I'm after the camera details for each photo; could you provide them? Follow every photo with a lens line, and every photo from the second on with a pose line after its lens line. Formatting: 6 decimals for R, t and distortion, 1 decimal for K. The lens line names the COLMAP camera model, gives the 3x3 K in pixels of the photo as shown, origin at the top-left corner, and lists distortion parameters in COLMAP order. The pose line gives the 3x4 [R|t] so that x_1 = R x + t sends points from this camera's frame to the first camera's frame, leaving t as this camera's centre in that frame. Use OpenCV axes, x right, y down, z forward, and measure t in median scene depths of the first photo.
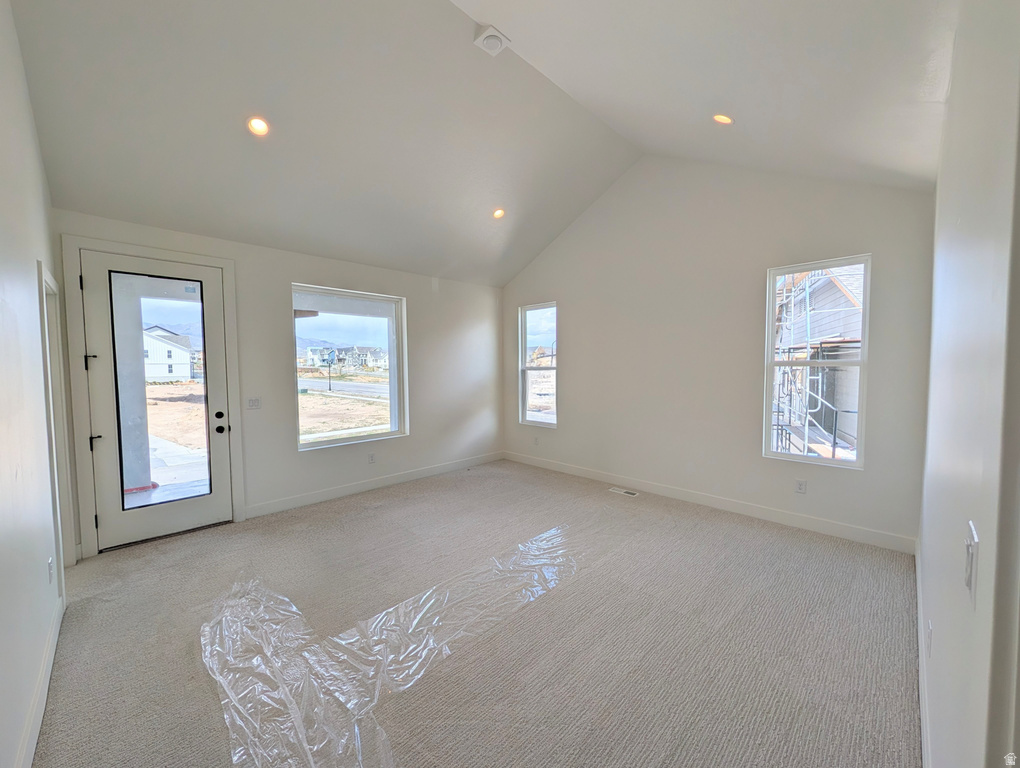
lens RADIAL K [[394.9, 0, 510.1], [0, 394.9, 385.5], [0, 0, 1]] dist [-0.001656, 0.000556]
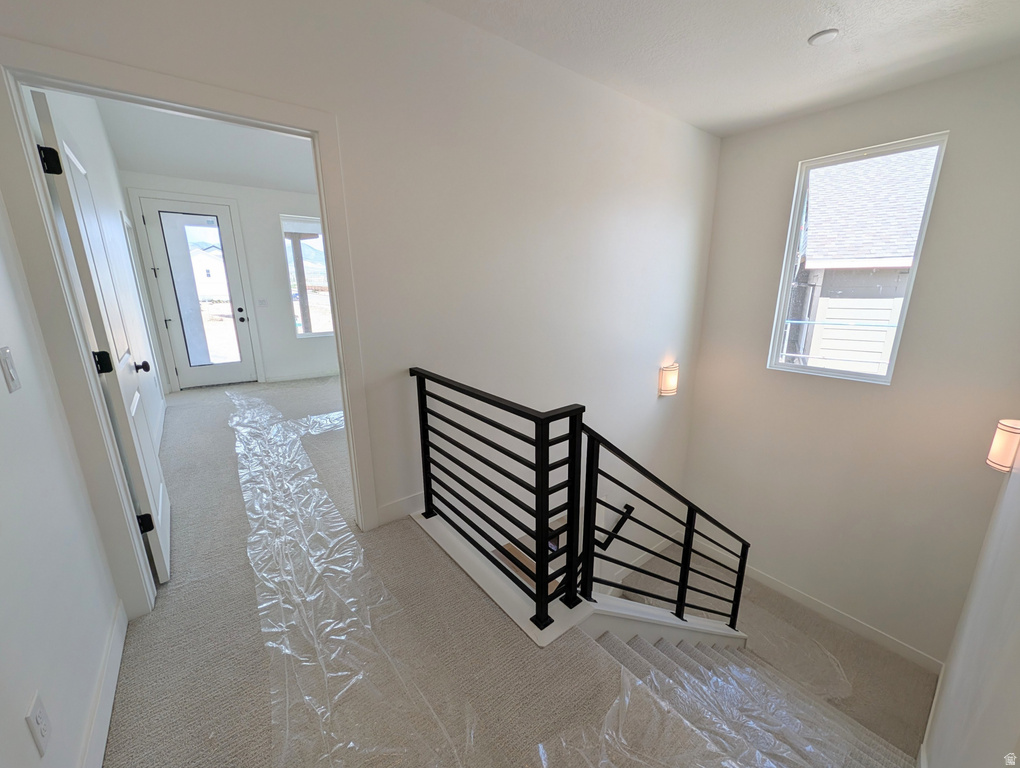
lens RADIAL K [[394.9, 0, 500.2], [0, 394.9, 385.6], [0, 0, 1]] dist [-0.001656, 0.000556]
pose [[0.992152, 0.031084, -0.121112, 0.451647], [-0.006460, 0.980056, 0.198619, 0.054634], [0.124870, -0.196278, 0.972565, -0.407946]]
